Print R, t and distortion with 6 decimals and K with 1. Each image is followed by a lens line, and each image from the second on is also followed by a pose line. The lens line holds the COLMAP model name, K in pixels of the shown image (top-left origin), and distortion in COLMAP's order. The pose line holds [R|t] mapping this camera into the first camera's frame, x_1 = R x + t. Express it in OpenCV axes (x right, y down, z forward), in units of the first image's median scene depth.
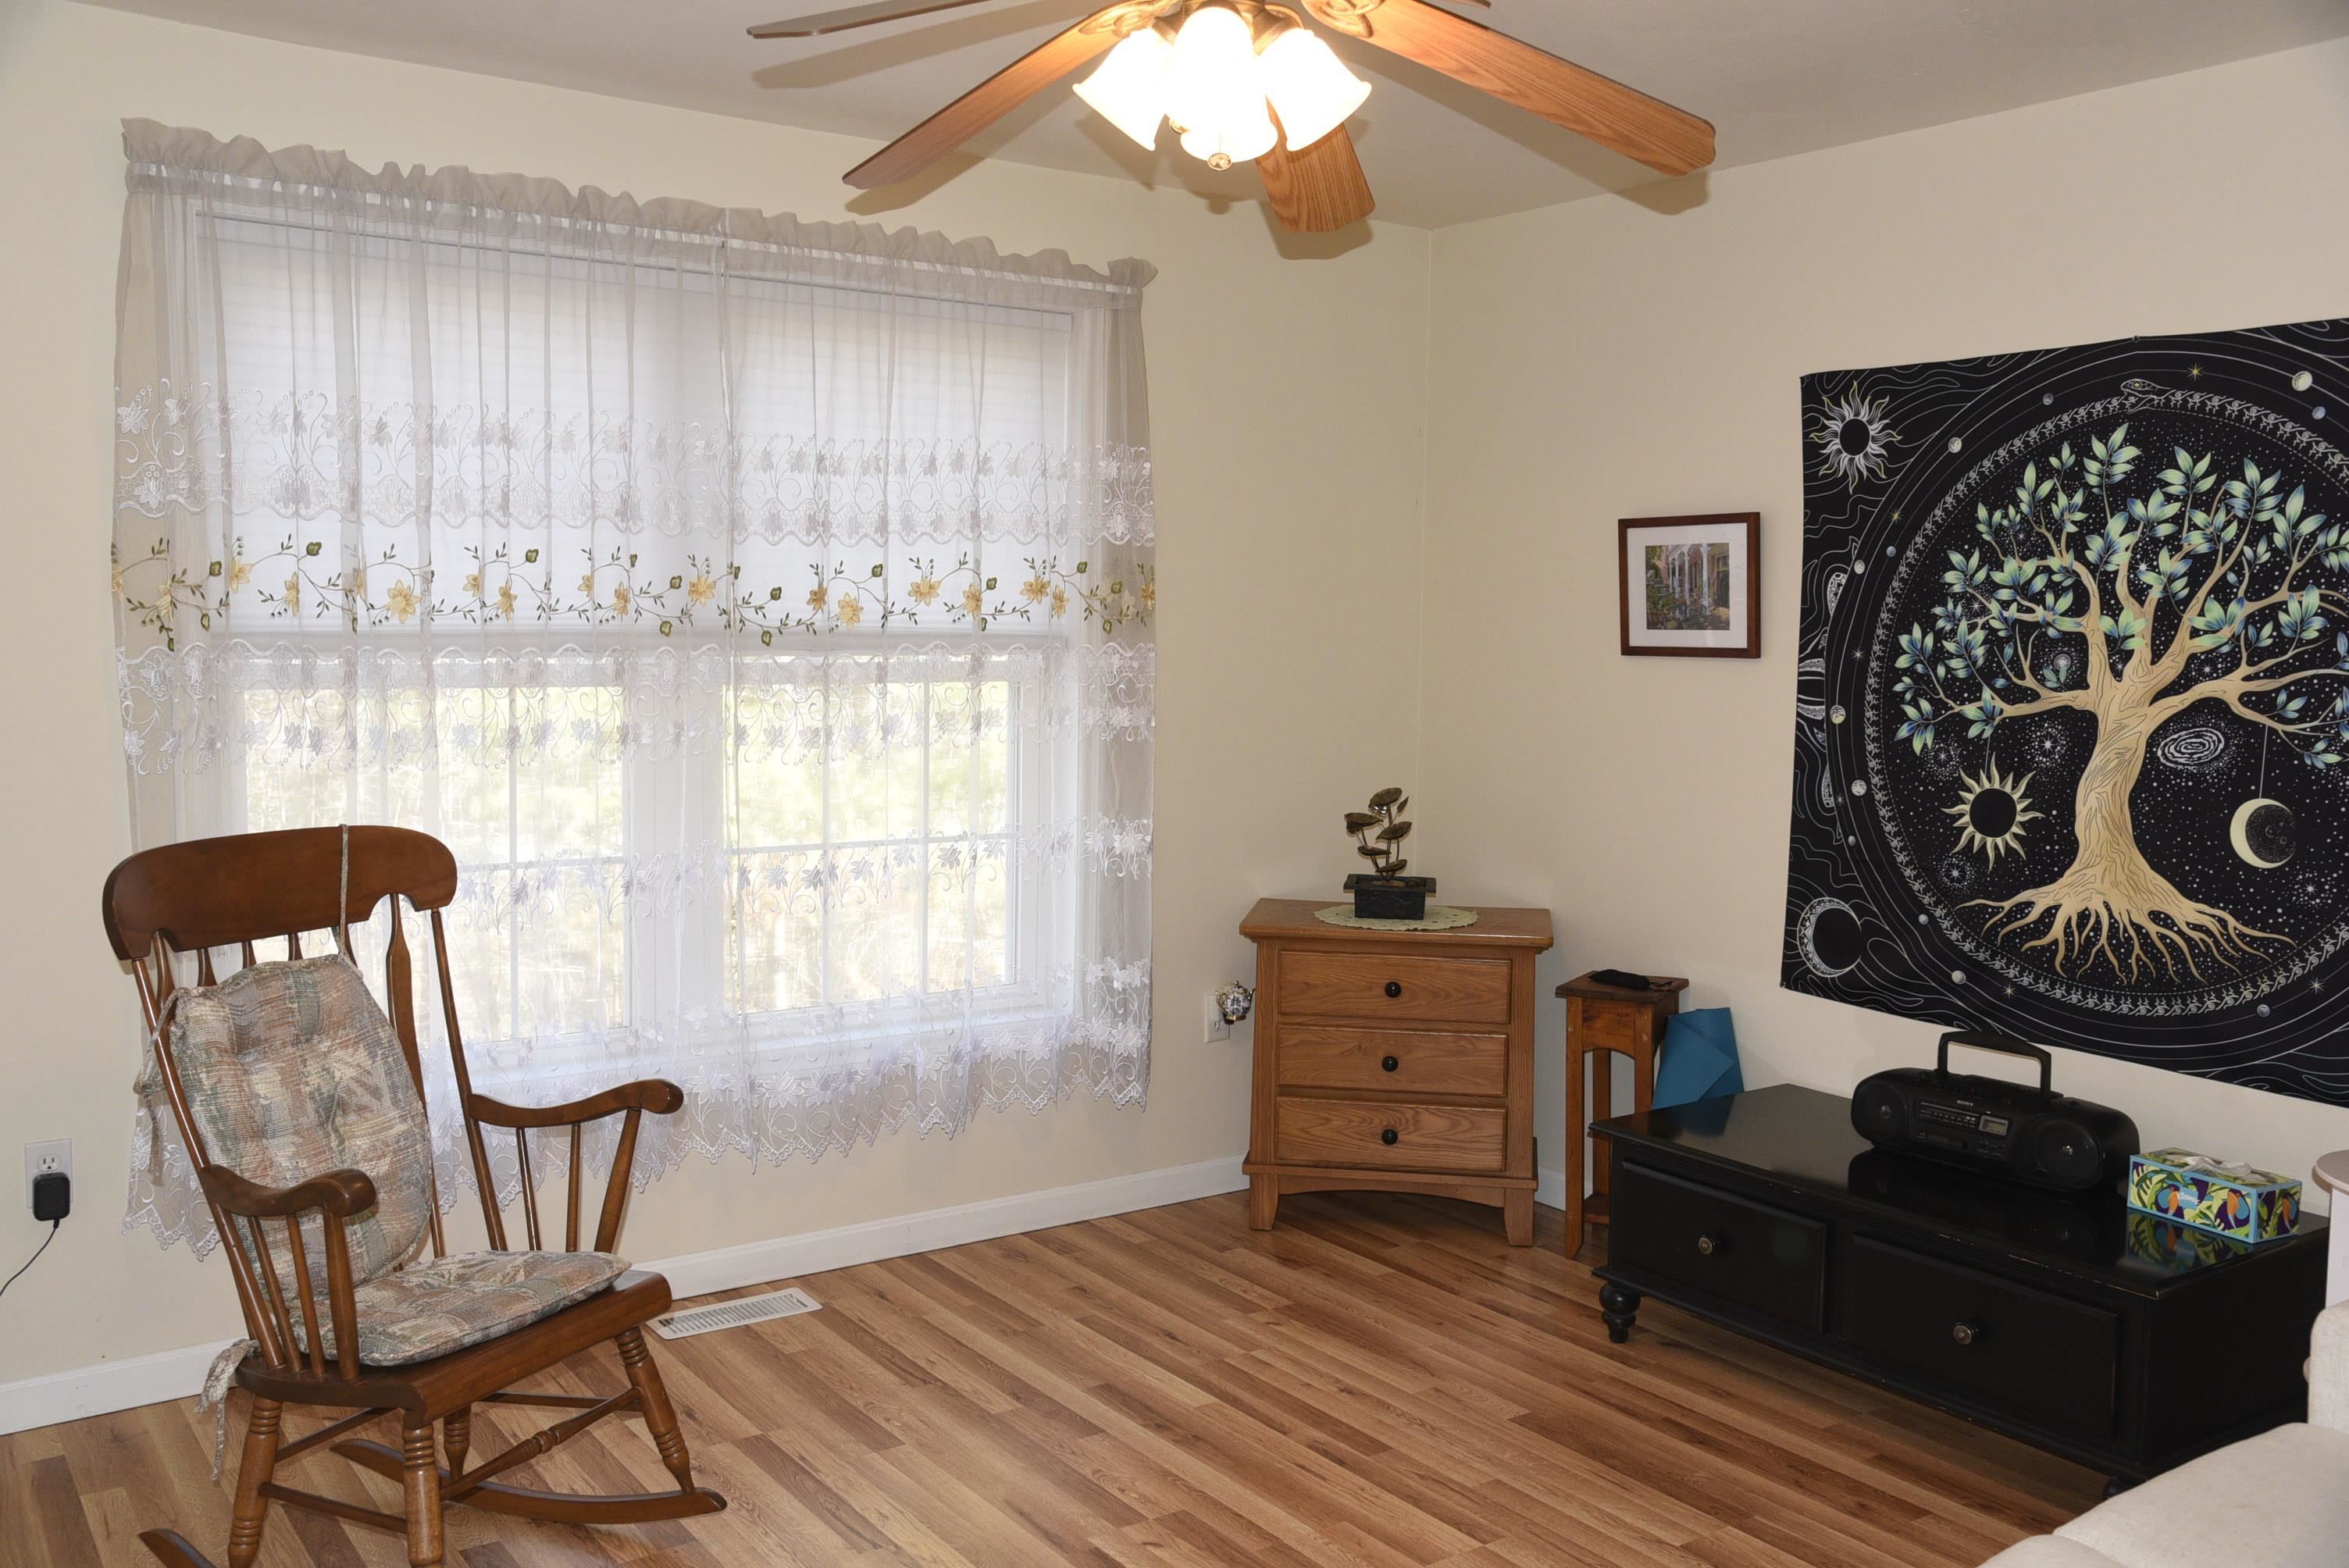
lens RADIAL K [[2003.7, 0, 1179.6], [0, 2003.7, 780.5], [0, 0, 1]] dist [-0.034619, 0.099389]
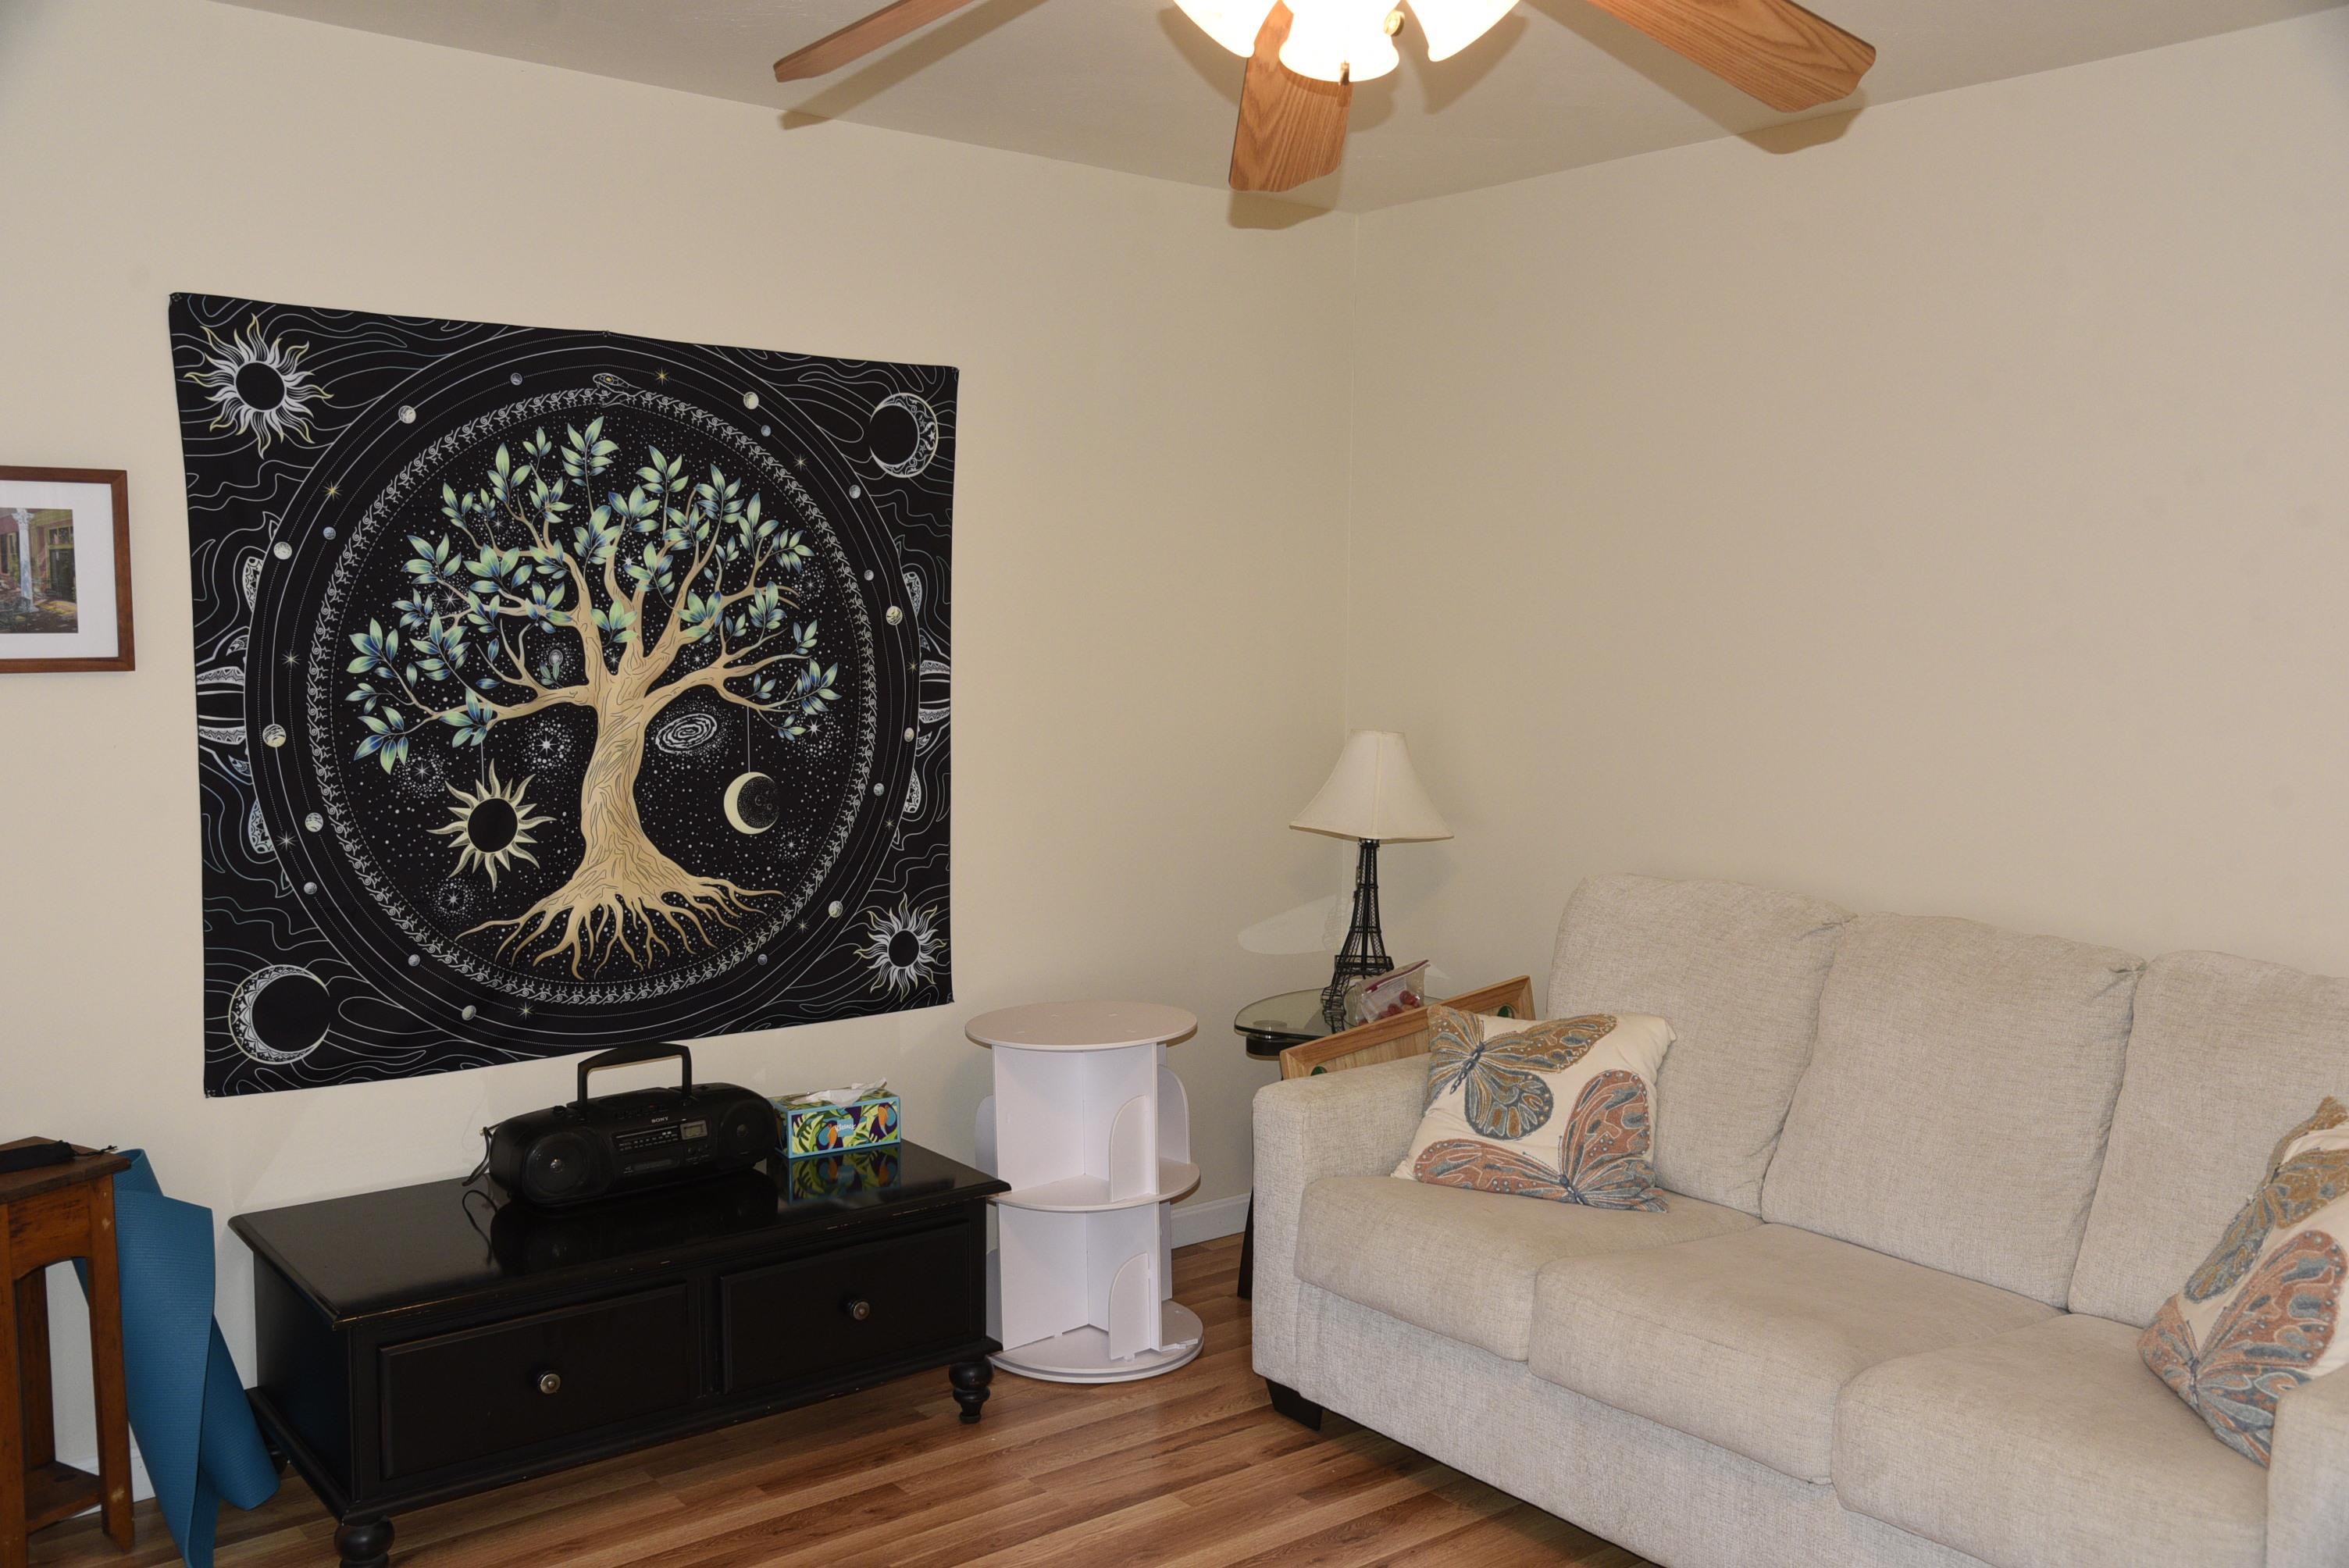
lens RADIAL K [[2003.7, 0, 1179.5], [0, 2003.7, 786.1], [0, 0, 1]] dist [-0.034619, 0.099389]
pose [[-0.057372, -0.102636, 0.993063, -0.541941], [0.077844, 0.991213, 0.106942, -0.078313], [-0.995313, 0.083439, -0.048879, 0.761022]]
